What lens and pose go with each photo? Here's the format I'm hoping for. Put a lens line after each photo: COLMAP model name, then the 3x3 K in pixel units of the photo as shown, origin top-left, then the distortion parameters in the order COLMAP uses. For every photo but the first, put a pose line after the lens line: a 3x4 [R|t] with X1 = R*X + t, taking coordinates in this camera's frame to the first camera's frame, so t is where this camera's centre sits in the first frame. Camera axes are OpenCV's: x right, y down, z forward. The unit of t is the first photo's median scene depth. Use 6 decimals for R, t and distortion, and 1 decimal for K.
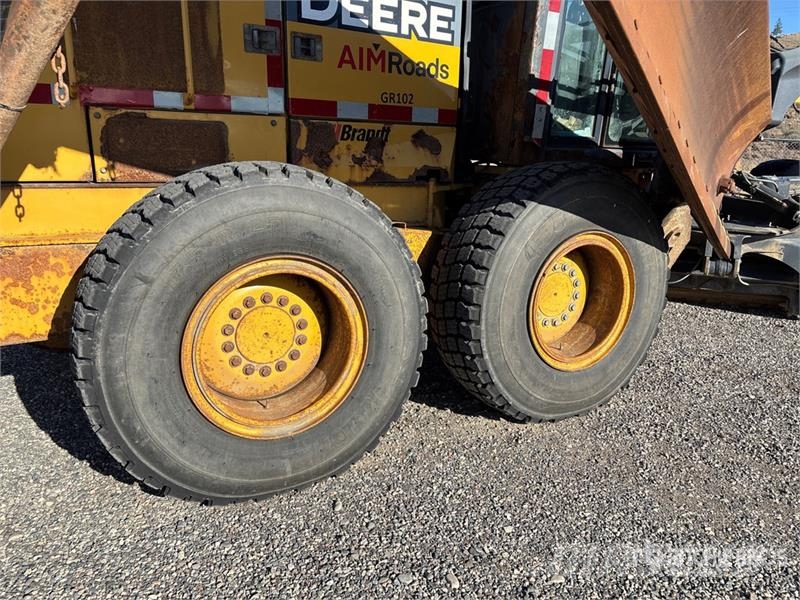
lens RADIAL K [[598.3, 0, 397.6], [0, 598.3, 298.7], [0, 0, 1]] dist [0.041392, -0.037718]
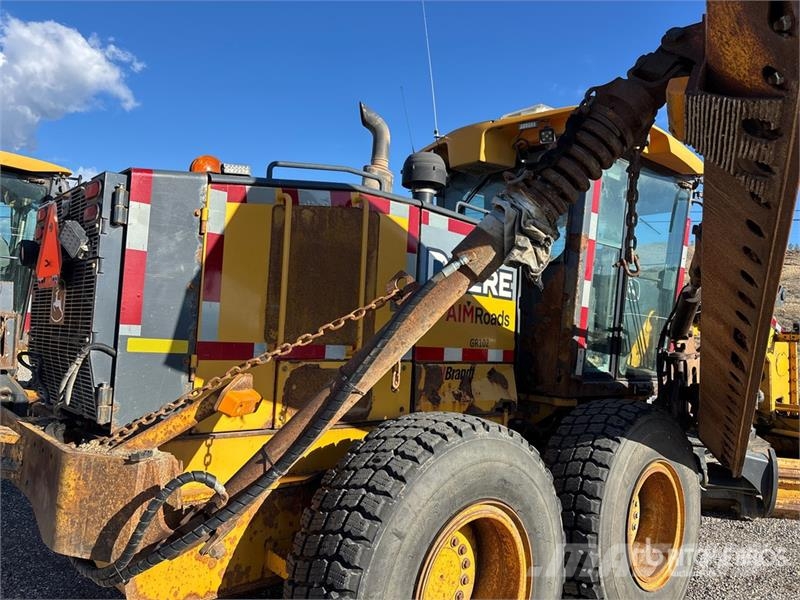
lens RADIAL K [[598.3, 0, 378.6], [0, 598.3, 285.7], [0, 0, 1]] dist [0.041392, -0.037718]
pose [[0.975761, 0.041035, 0.214958, -0.472759], [0.028702, 0.949781, -0.311597, -0.081250], [-0.216950, 0.310214, 0.925581, -0.090646]]
